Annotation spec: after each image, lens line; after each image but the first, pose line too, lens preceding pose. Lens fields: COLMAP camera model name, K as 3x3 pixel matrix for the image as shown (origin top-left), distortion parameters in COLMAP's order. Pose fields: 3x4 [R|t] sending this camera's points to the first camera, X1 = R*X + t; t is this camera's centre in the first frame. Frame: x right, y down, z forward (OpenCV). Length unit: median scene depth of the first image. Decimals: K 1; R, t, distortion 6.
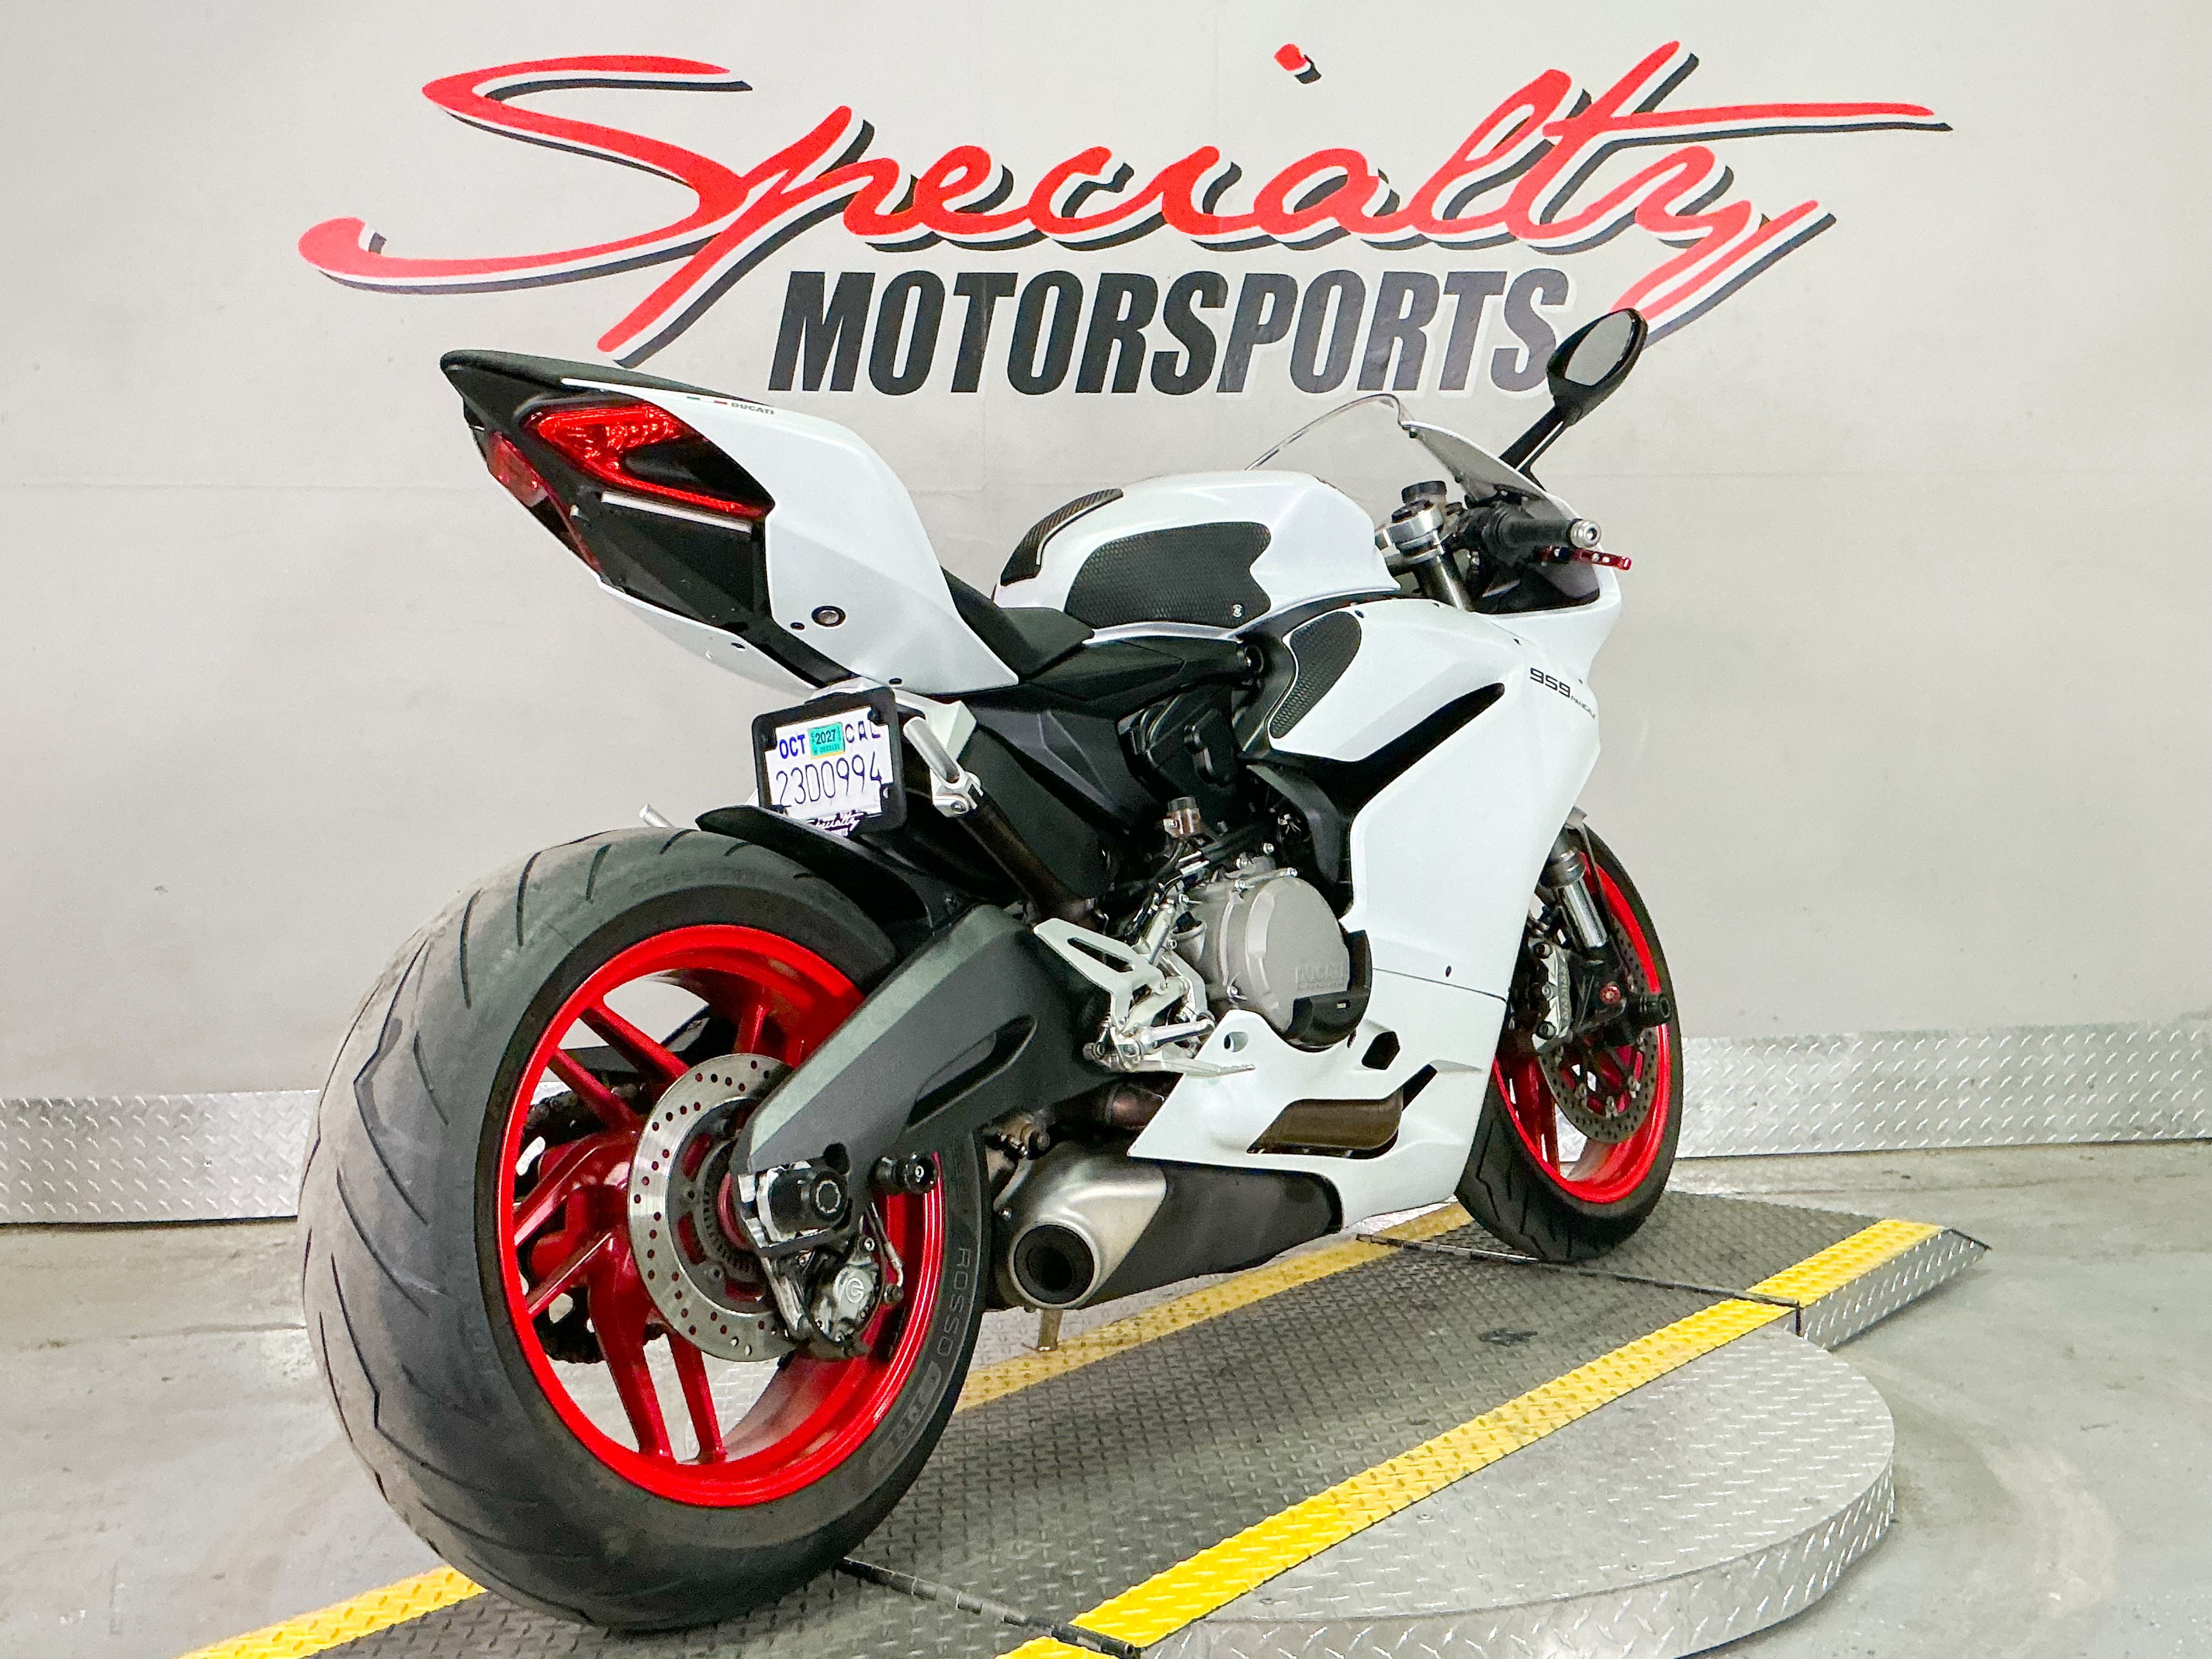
lens RADIAL K [[2338.8, 0, 1106.0], [0, 2338.8, 829.5], [0, 0, 1]] dist [0.169670, -0.391277]
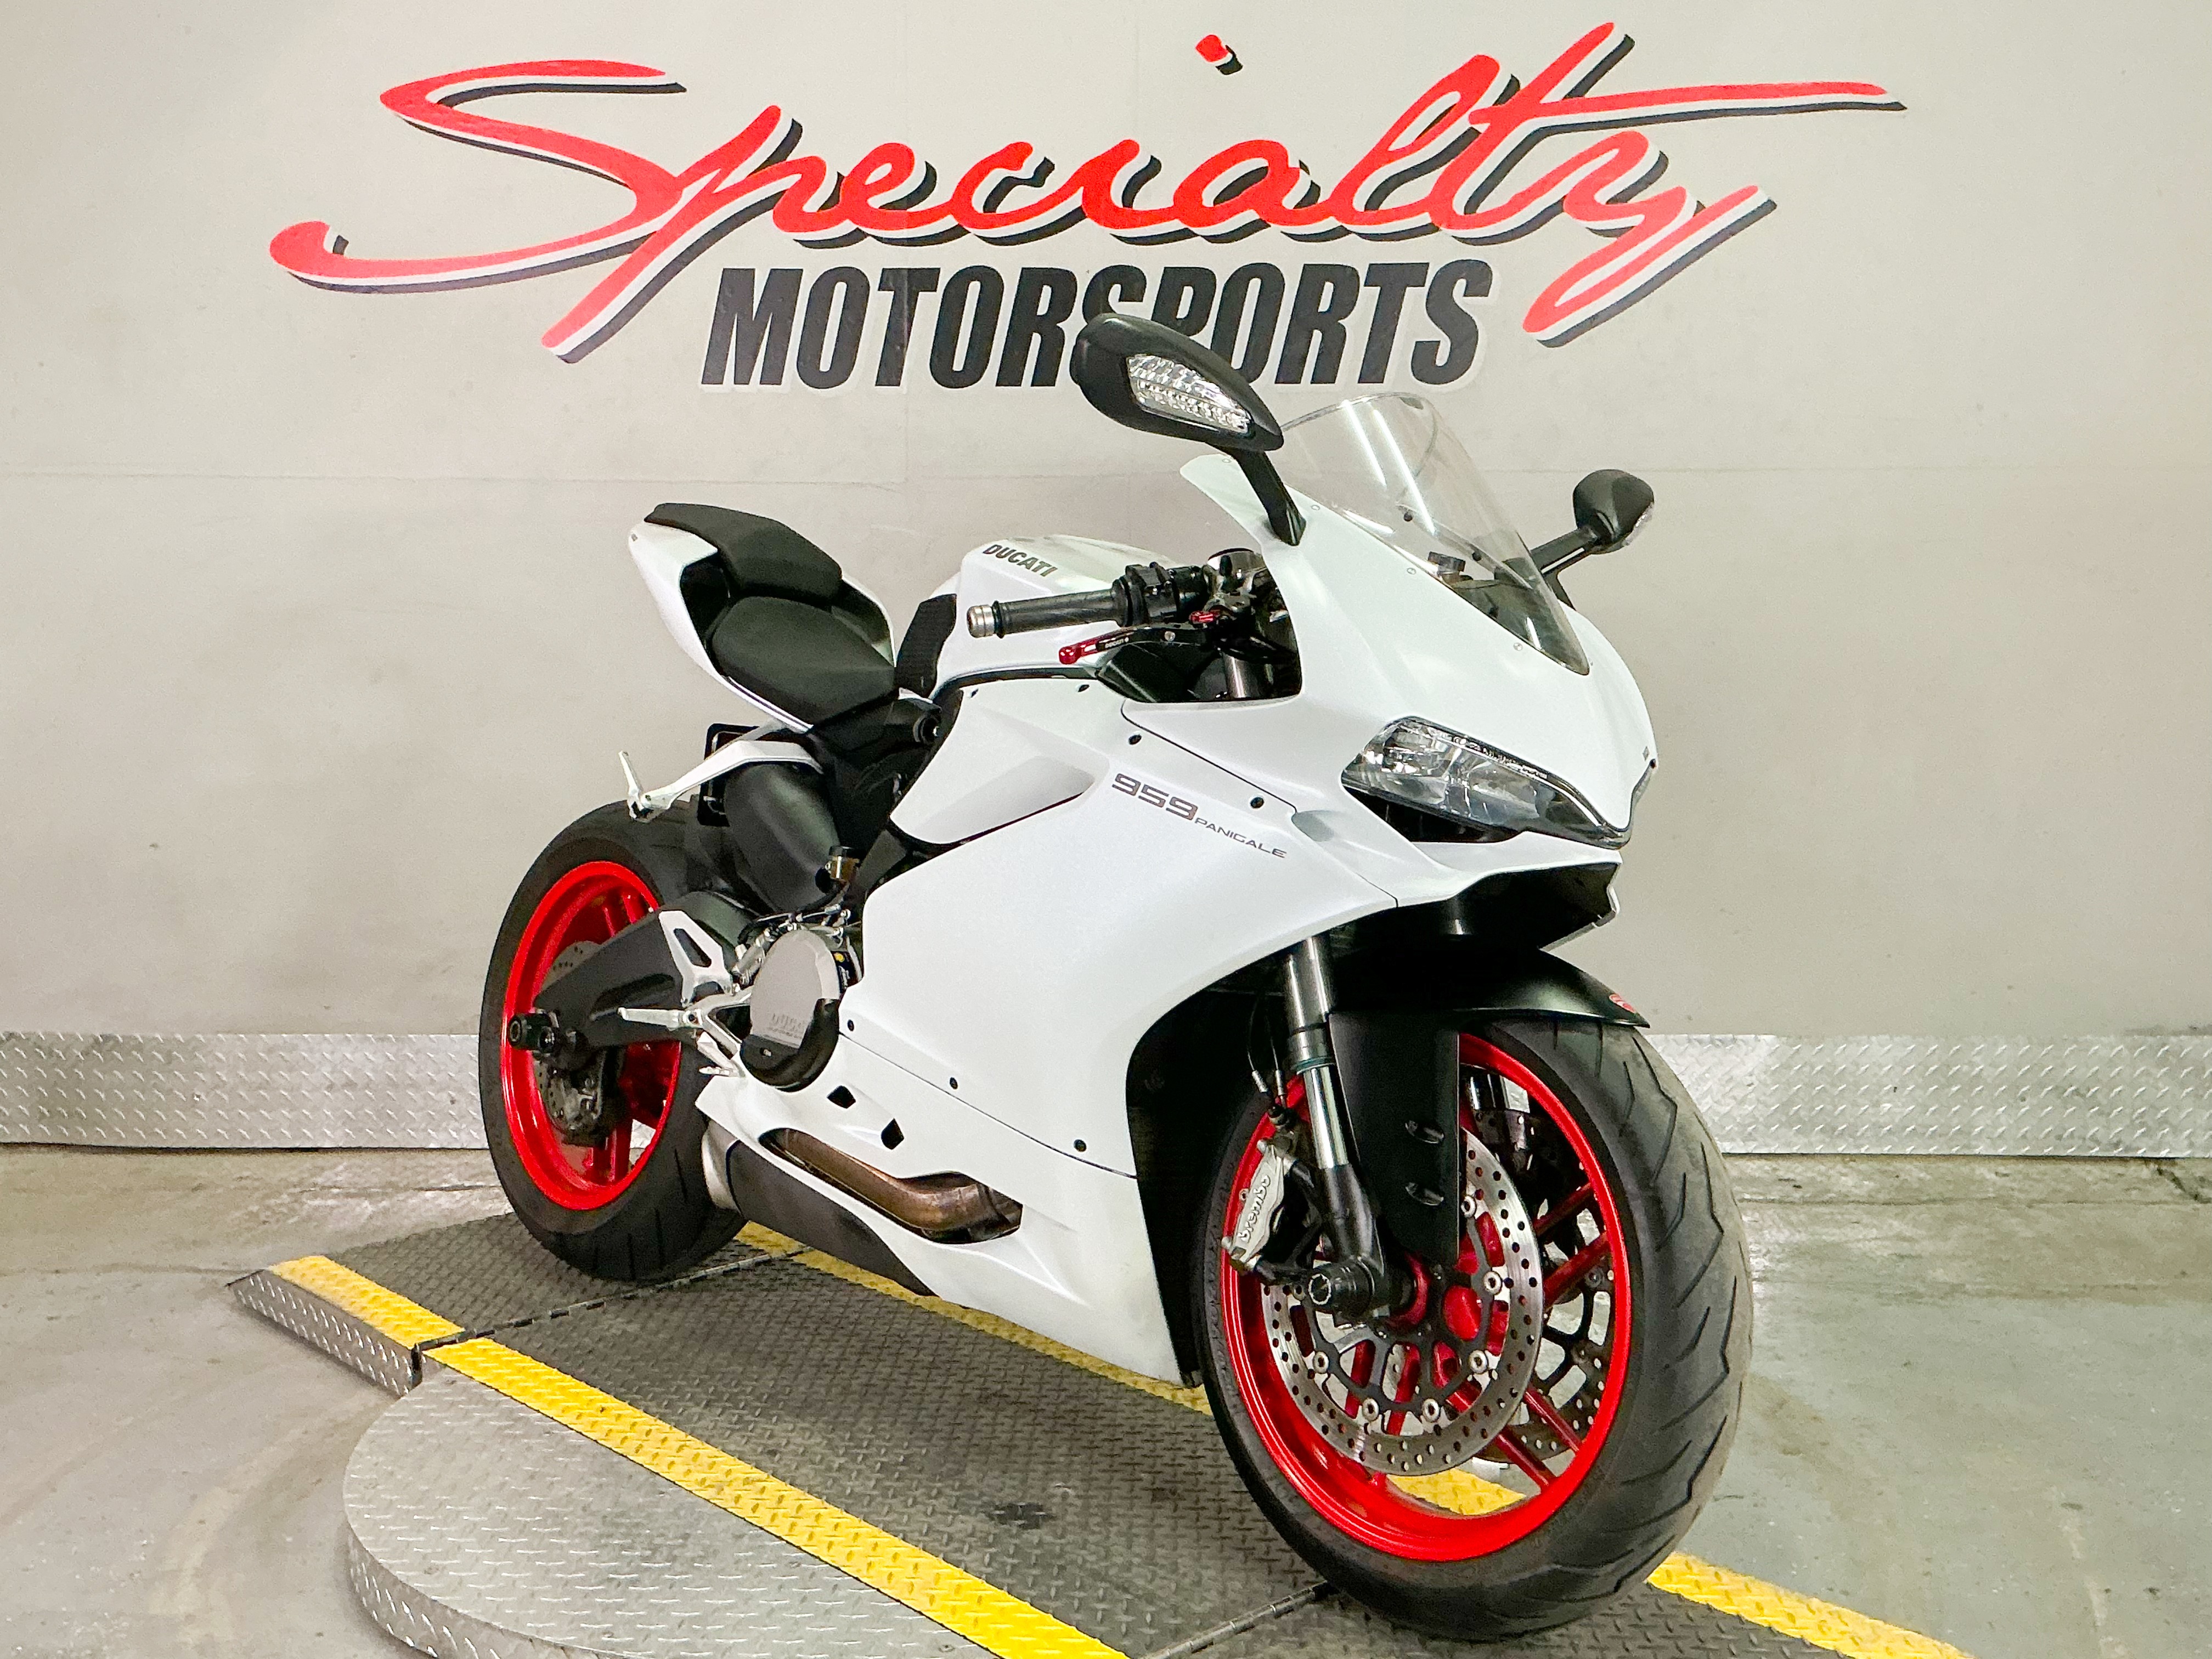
lens RADIAL K [[2338.8, 0, 1106.0], [0, 2338.8, 829.5], [0, 0, 1]] dist [0.169670, -0.391277]
pose [[0.989400, 0.028918, -0.142305, 0.185364], [-0.020293, 0.997889, 0.061694, -0.057687], [0.143789, -0.058153, 0.987898, -0.013254]]
